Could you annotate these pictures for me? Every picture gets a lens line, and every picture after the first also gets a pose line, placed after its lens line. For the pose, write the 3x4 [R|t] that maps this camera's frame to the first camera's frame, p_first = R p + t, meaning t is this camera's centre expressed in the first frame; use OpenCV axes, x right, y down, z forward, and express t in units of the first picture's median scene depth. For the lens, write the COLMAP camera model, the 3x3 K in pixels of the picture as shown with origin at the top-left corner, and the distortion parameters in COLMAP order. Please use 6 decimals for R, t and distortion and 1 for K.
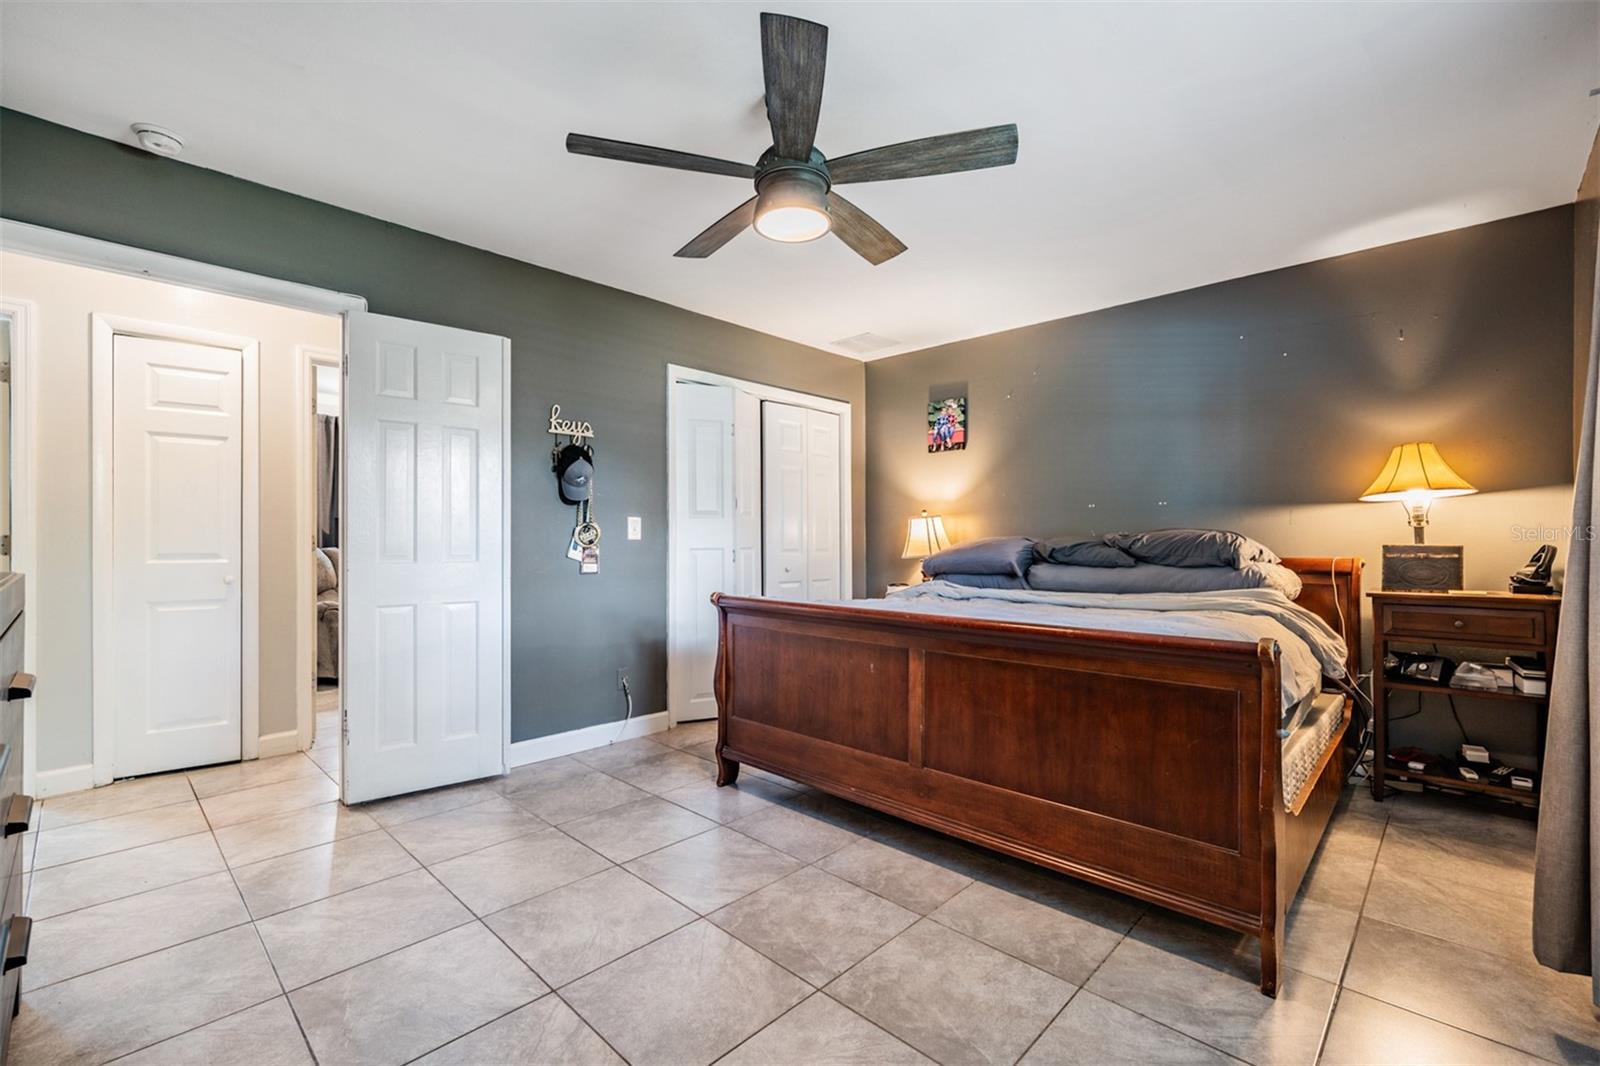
lens RADIAL K [[685.7, 0, 806.1], [0, 685.7, 540.1], [0, 0, 1]] dist [-0.004430, -0.000313]
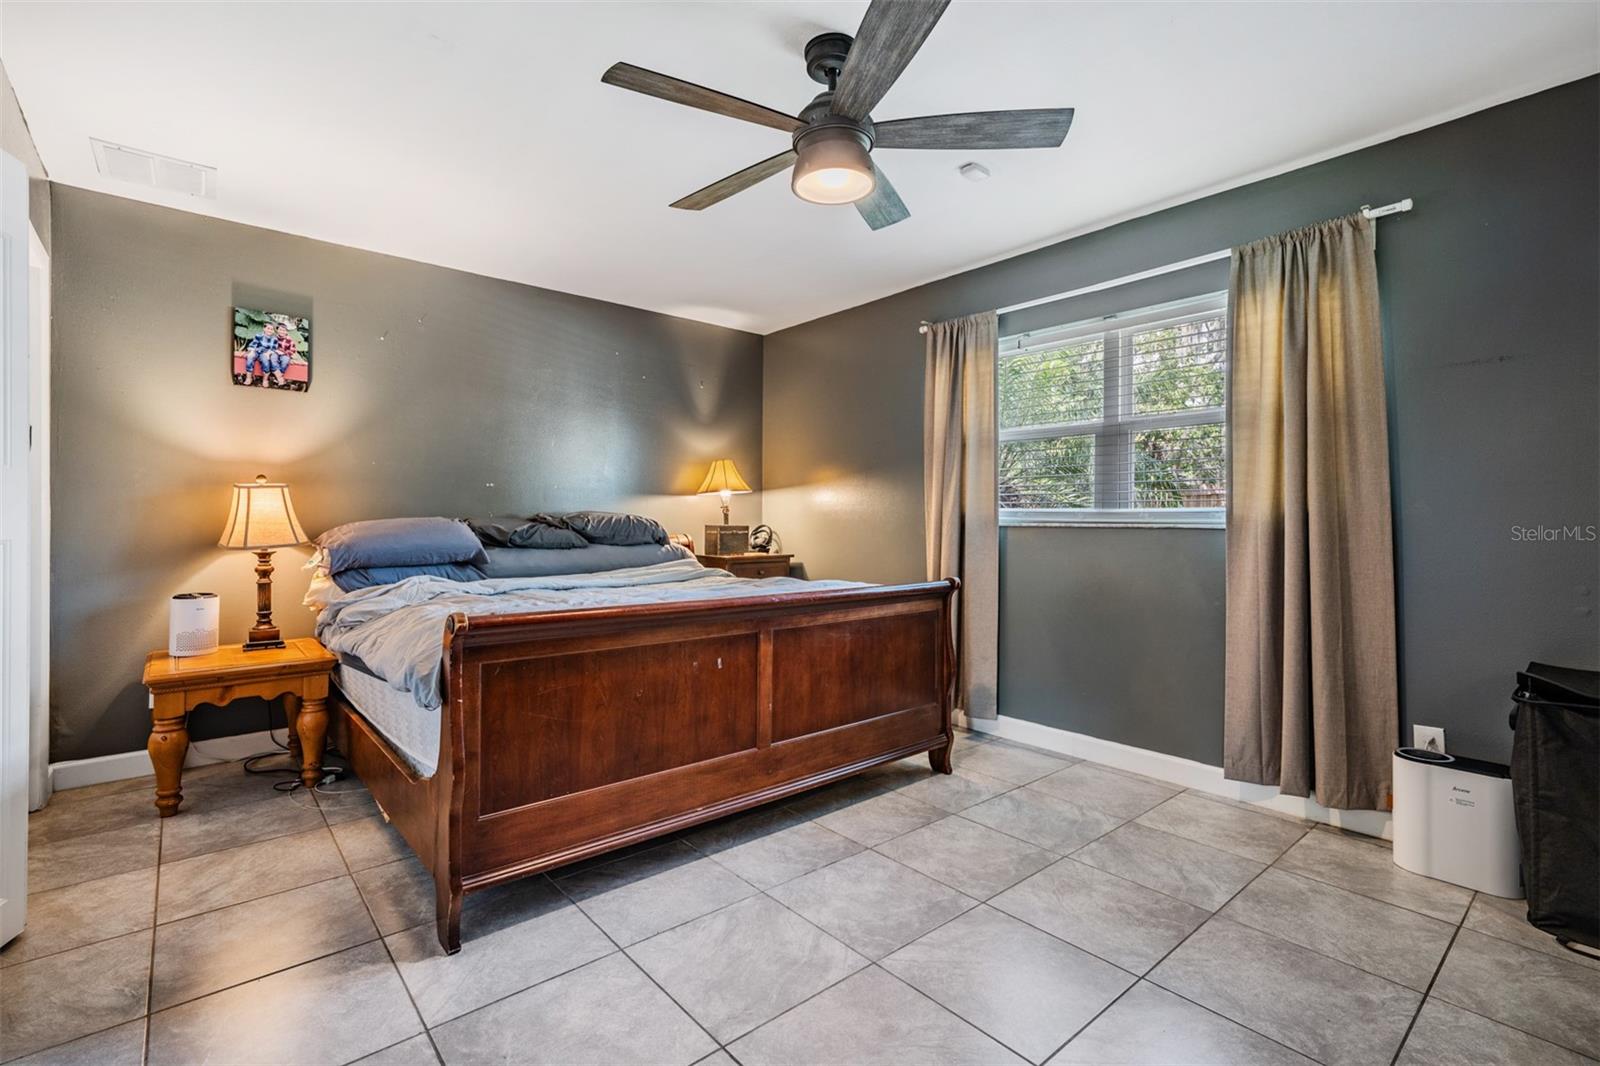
lens RADIAL K [[703.8, 0, 807.9], [0, 703.8, 520.4], [0, 0, 1]] dist [-0.009033, 0.003537]
pose [[0.112687, 0.001958, 0.993629, -0.697184], [-0.003077, 0.999994, -0.001621, -0.001858], [-0.993626, -0.002875, 0.112693, 0.662926]]
